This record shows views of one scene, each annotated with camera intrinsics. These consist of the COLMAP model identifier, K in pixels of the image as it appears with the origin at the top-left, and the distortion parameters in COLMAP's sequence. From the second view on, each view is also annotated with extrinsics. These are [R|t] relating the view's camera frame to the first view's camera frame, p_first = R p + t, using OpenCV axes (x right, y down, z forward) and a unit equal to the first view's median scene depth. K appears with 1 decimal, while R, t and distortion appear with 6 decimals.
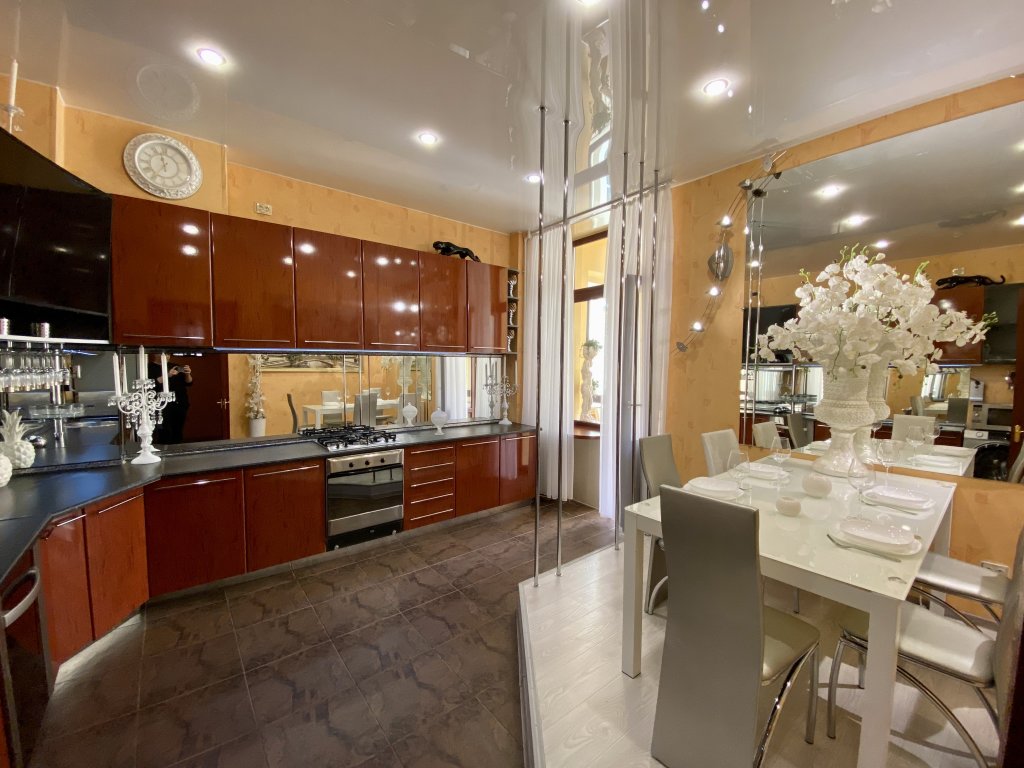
lens RADIAL K [[411.4, 0, 509.2], [0, 411.4, 388.6], [0, 0, 1]] dist [0.004744, -0.011934]
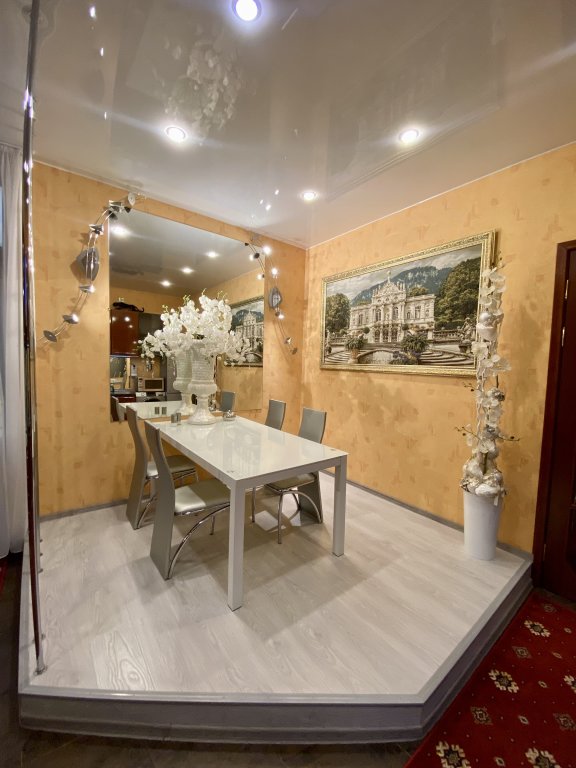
lens RADIAL K [[308.6, 0, 285.4], [0, 308.6, 386.5], [0, 0, 1]] dist [0.004744, -0.011934]
pose [[0.004107, -0.080998, 0.996706, -0.315078], [0.022498, 0.996469, 0.080886, -0.029632], [-0.999738, 0.022092, 0.005915, 0.456850]]
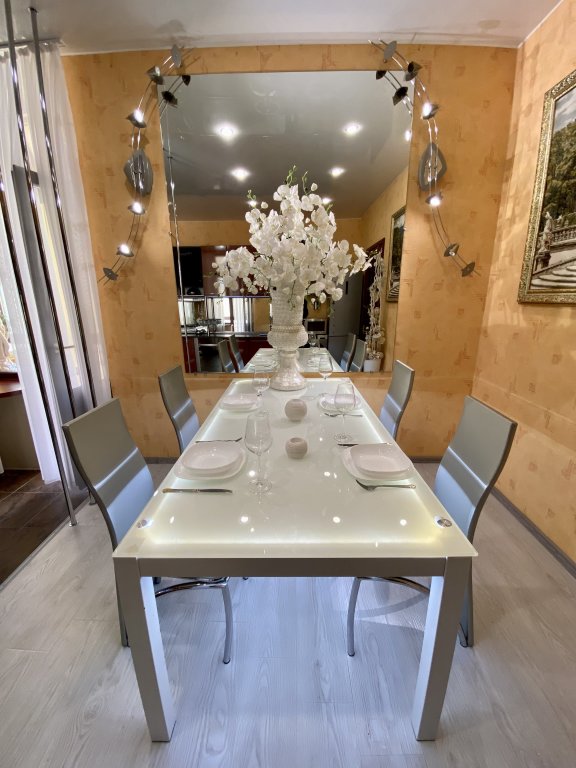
lens RADIAL K [[313.0, 0, 288.3], [0, 313.0, 384.9], [0, 0, 1]] dist [-0.008721, -0.005009]
pose [[0.628978, -0.219405, 0.745820, 0.119066], [0.055451, 0.969567, 0.238463, -0.011316], [-0.775443, -0.108632, 0.622003, 0.287113]]
